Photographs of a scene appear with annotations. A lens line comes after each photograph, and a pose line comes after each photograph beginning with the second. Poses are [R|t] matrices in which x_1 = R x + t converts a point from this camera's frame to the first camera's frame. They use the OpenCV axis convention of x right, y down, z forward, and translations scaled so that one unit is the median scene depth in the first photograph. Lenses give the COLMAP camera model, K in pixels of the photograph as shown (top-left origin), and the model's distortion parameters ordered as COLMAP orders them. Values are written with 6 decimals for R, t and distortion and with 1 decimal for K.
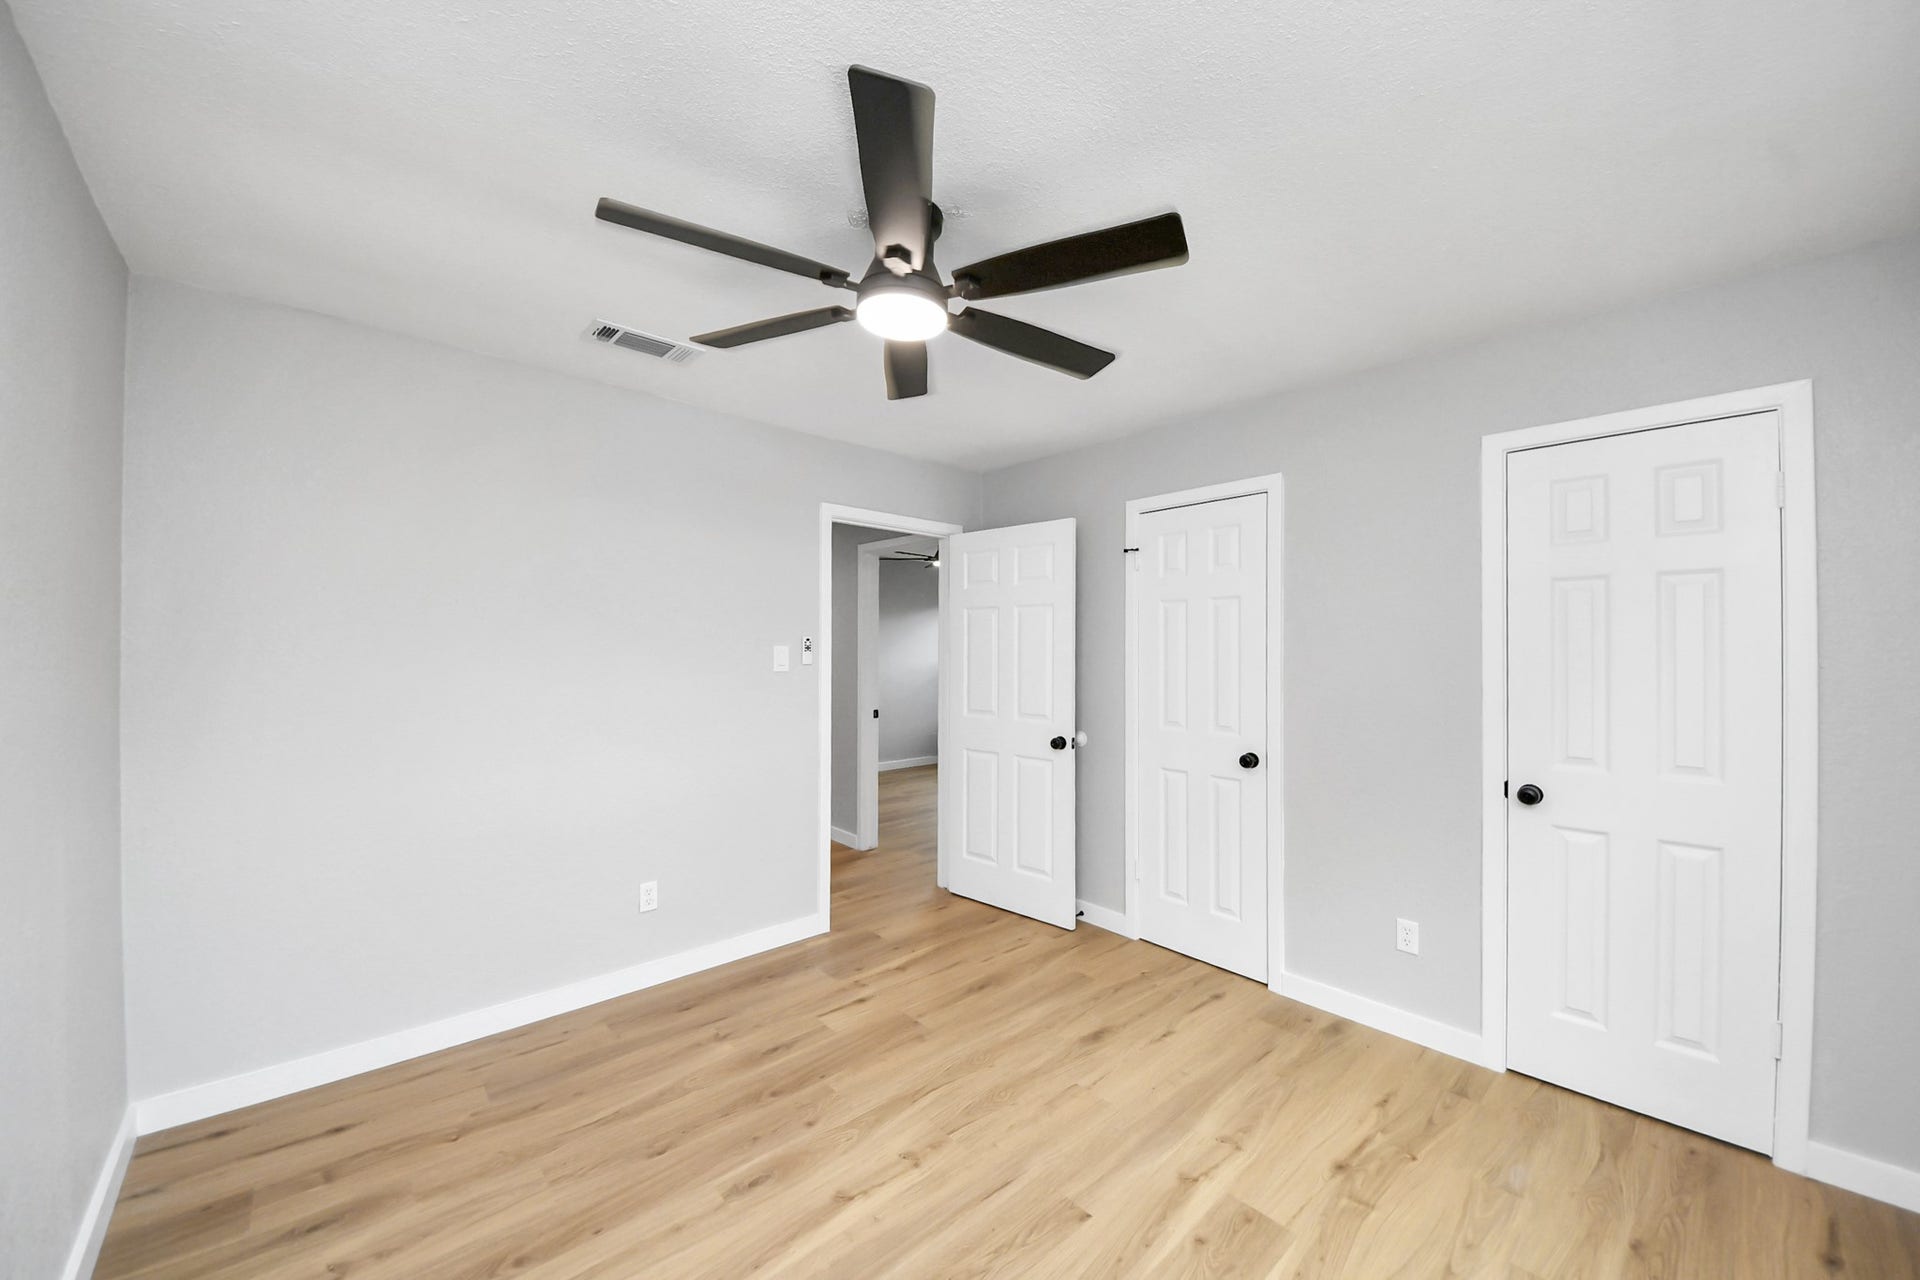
lens RADIAL K [[706.9, 0, 959.7], [0, 706.9, 652.6], [0, 0, 1]] dist [-0.000244, -0.000050]
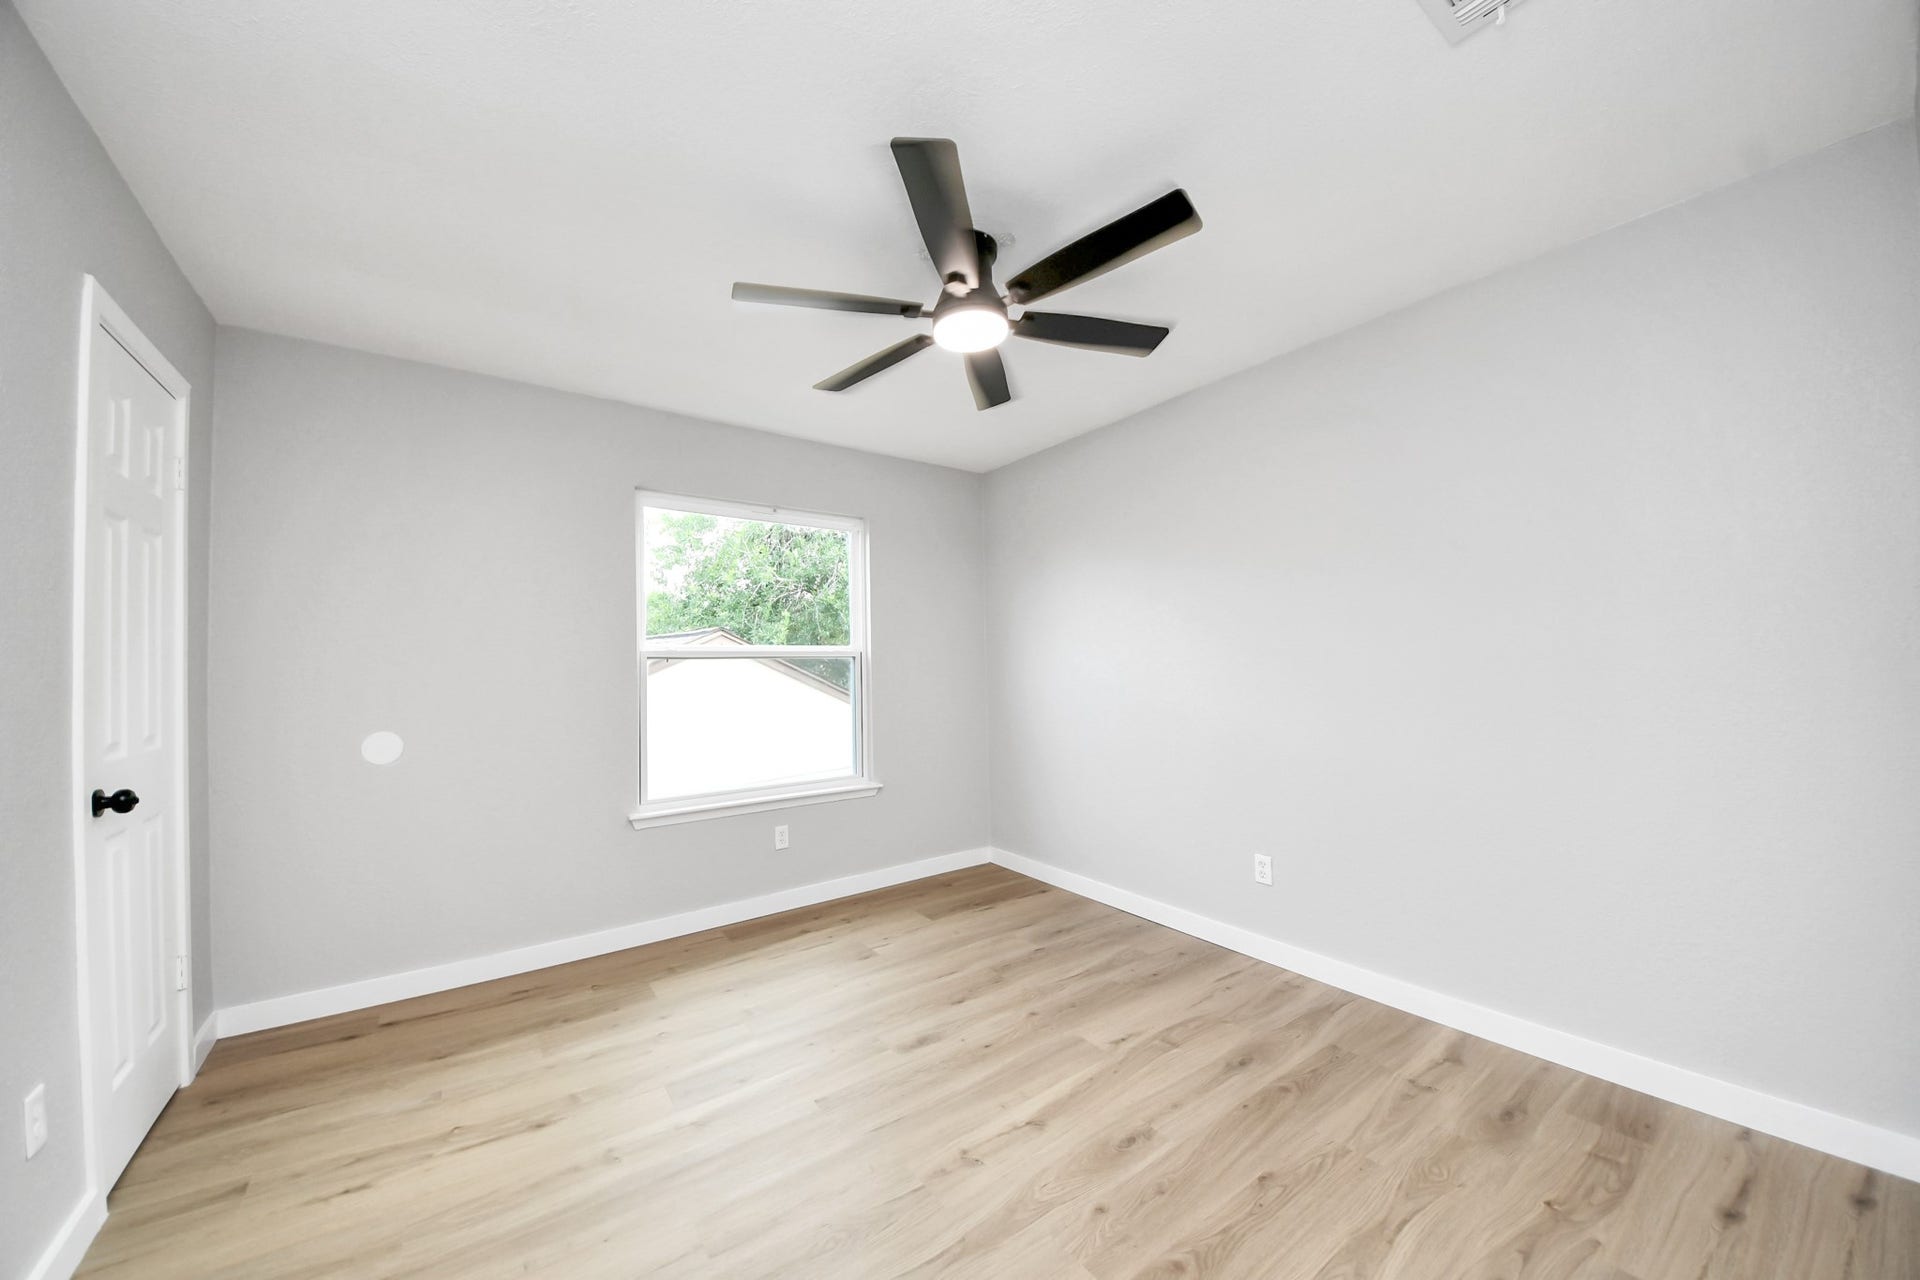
lens RADIAL K [[706.9, 0, 959.7], [0, 706.9, 652.6], [0, 0, 1]] dist [-0.000244, -0.000050]
pose [[-0.993957, 0.013136, 0.108978, -0.164468], [0.011548, 0.999818, -0.015195, 0.084565], [-0.109158, -0.013844, -0.993928, 1.931792]]
